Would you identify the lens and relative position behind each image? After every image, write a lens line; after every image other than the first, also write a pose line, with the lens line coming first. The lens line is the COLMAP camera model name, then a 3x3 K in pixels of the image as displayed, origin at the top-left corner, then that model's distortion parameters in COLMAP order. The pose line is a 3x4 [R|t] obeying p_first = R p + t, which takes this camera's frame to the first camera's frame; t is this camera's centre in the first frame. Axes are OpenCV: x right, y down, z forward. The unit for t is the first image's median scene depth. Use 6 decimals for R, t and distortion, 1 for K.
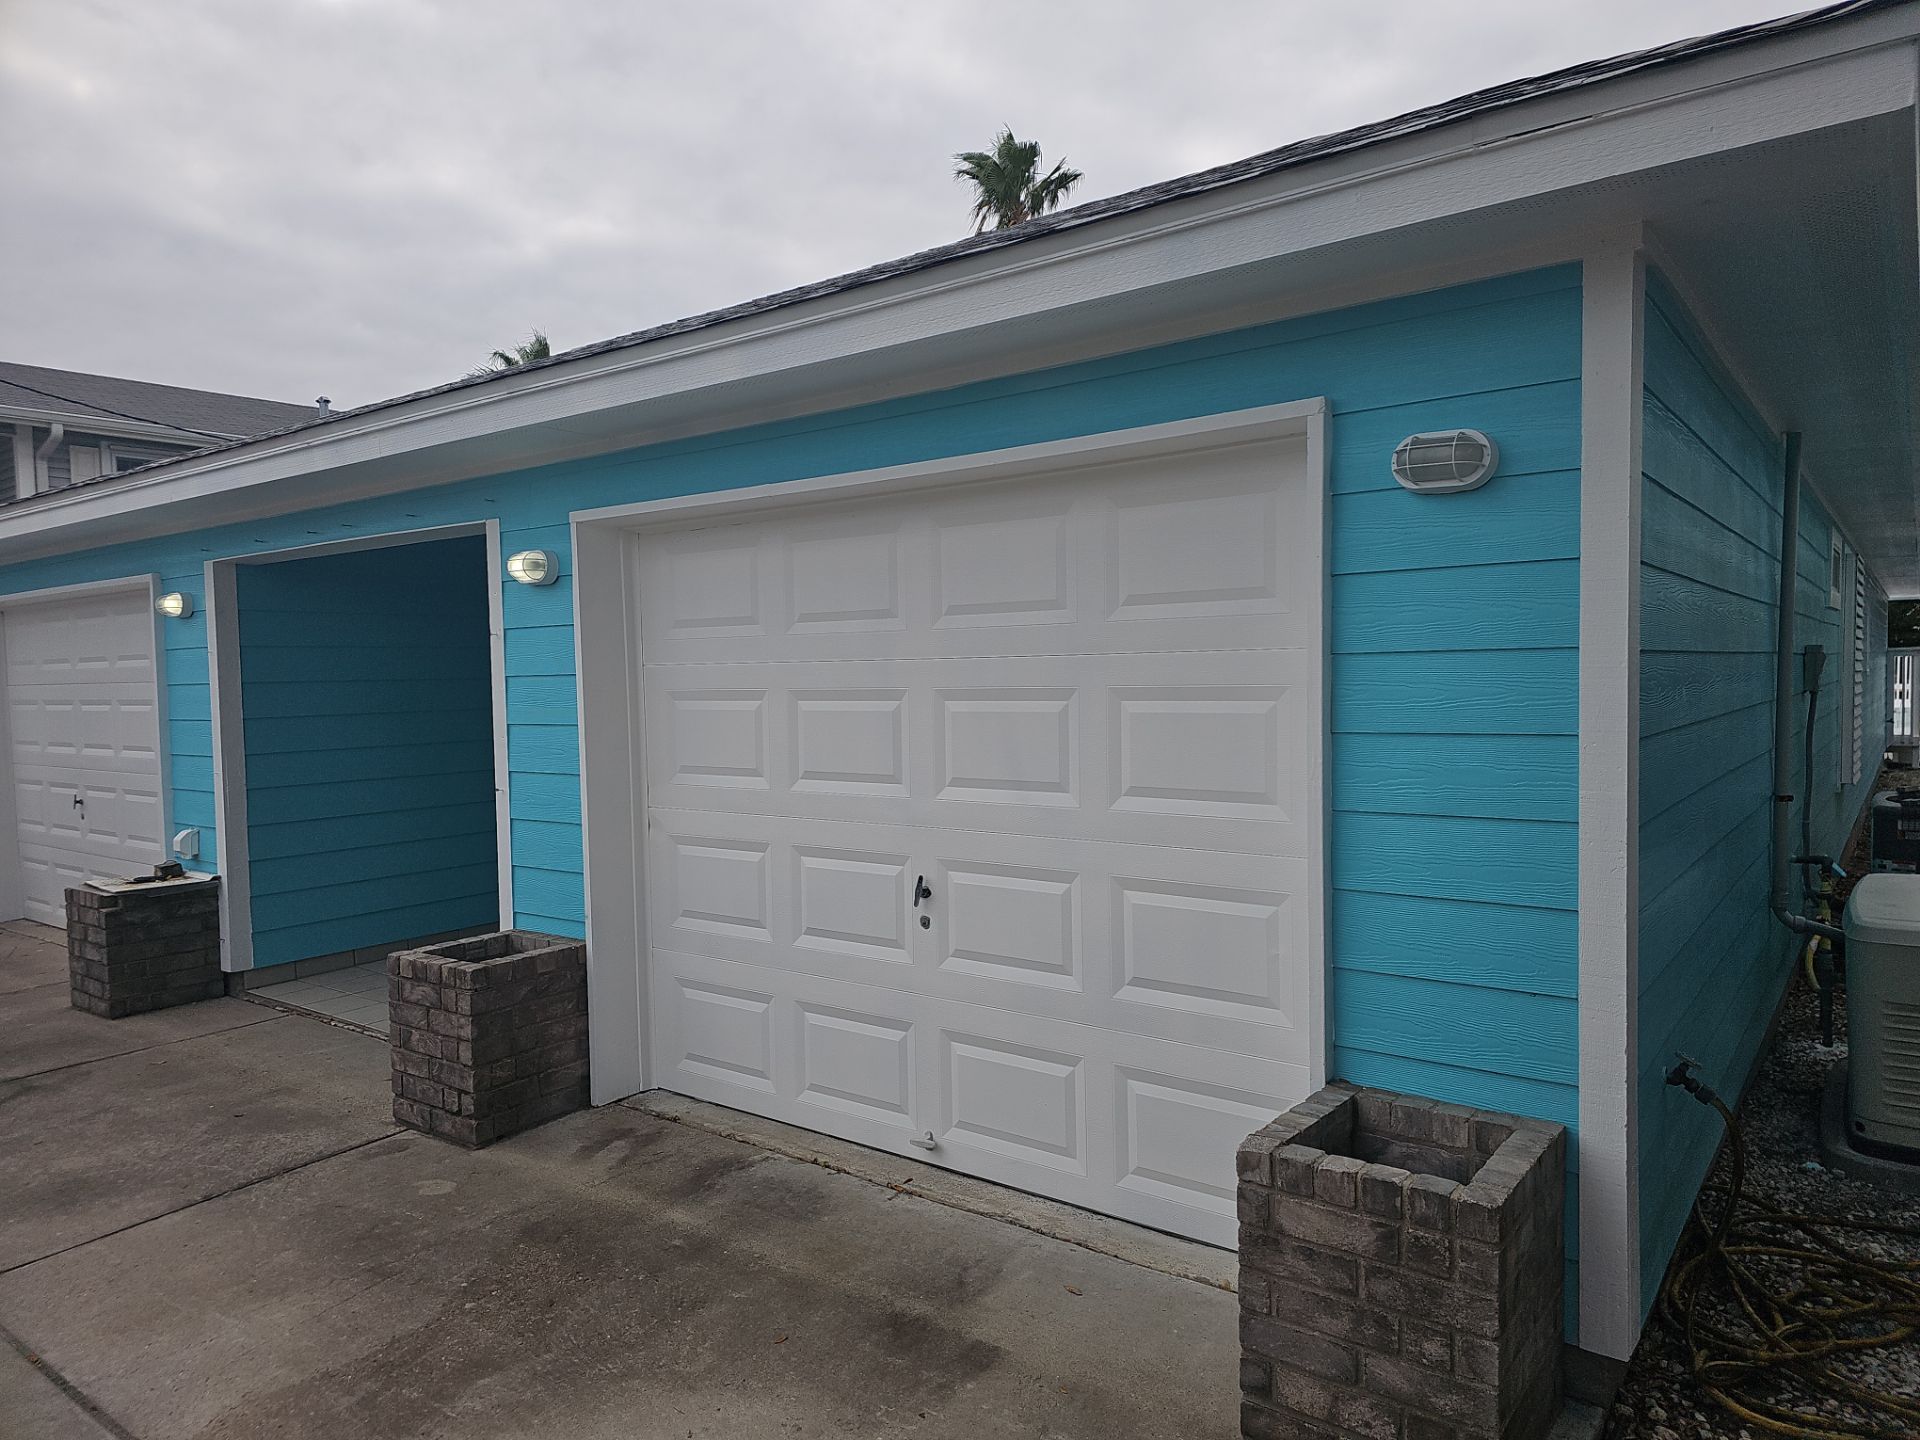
lens RADIAL K [[1253.5, 0, 976.6], [0, 1253.5, 730.3], [0, 0, 1]] dist [0.051690, -0.048511]
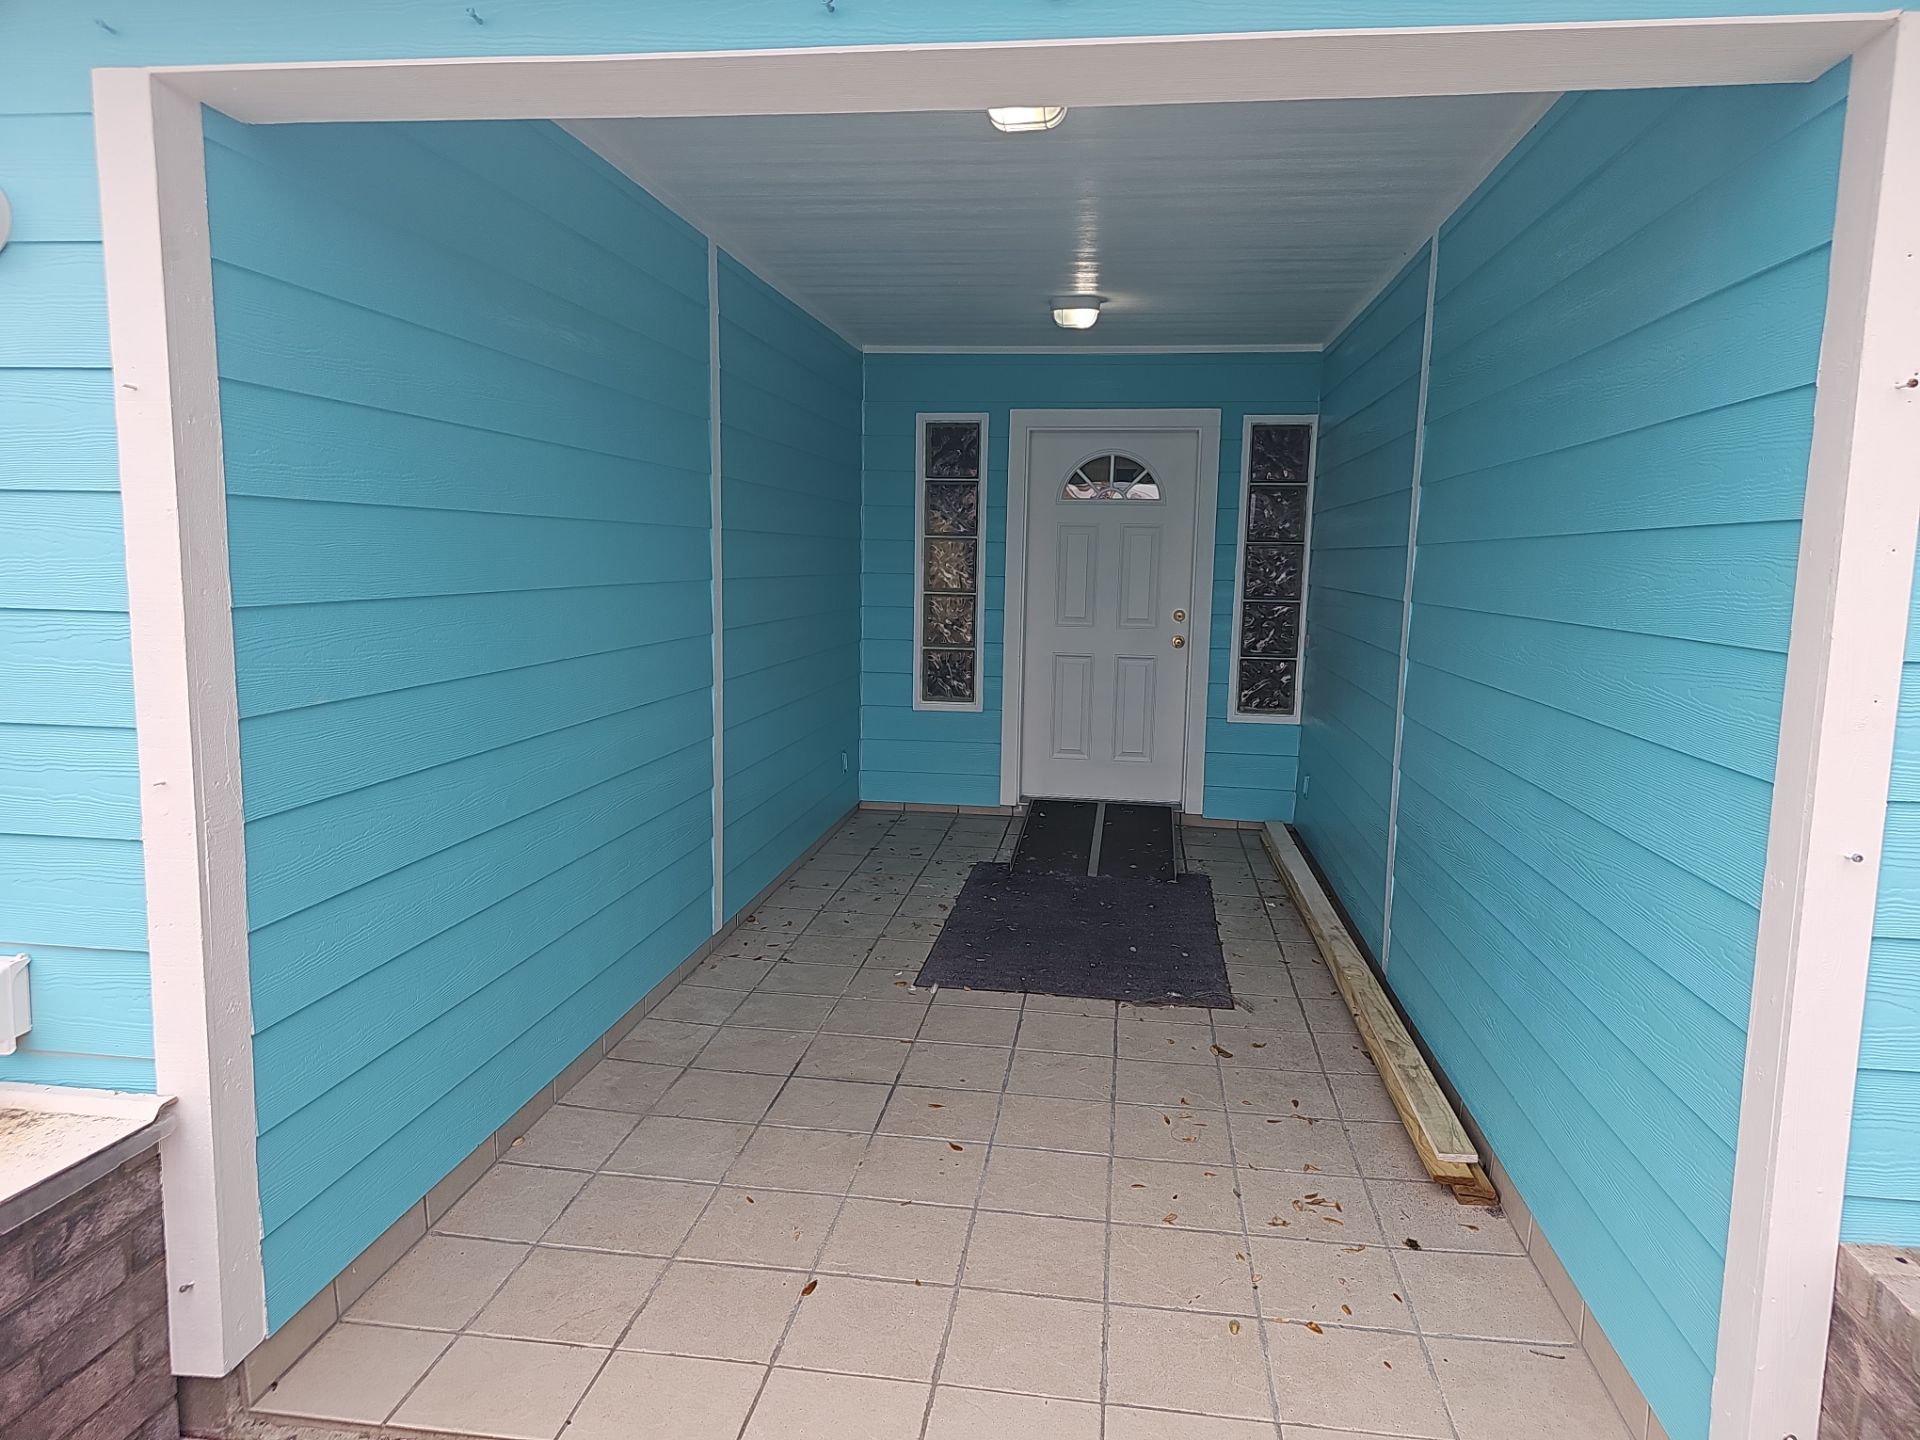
lens RADIAL K [[1253.5, 0, 957.5], [0, 1253.5, 710.5], [0, 0, 1]] dist [0.051690, -0.048511]
pose [[0.876825, -0.015943, 0.480546, -0.578911], [-0.024681, 0.996640, 0.078100, -0.012699], [-0.480177, -0.080341, 0.873485, 0.636163]]
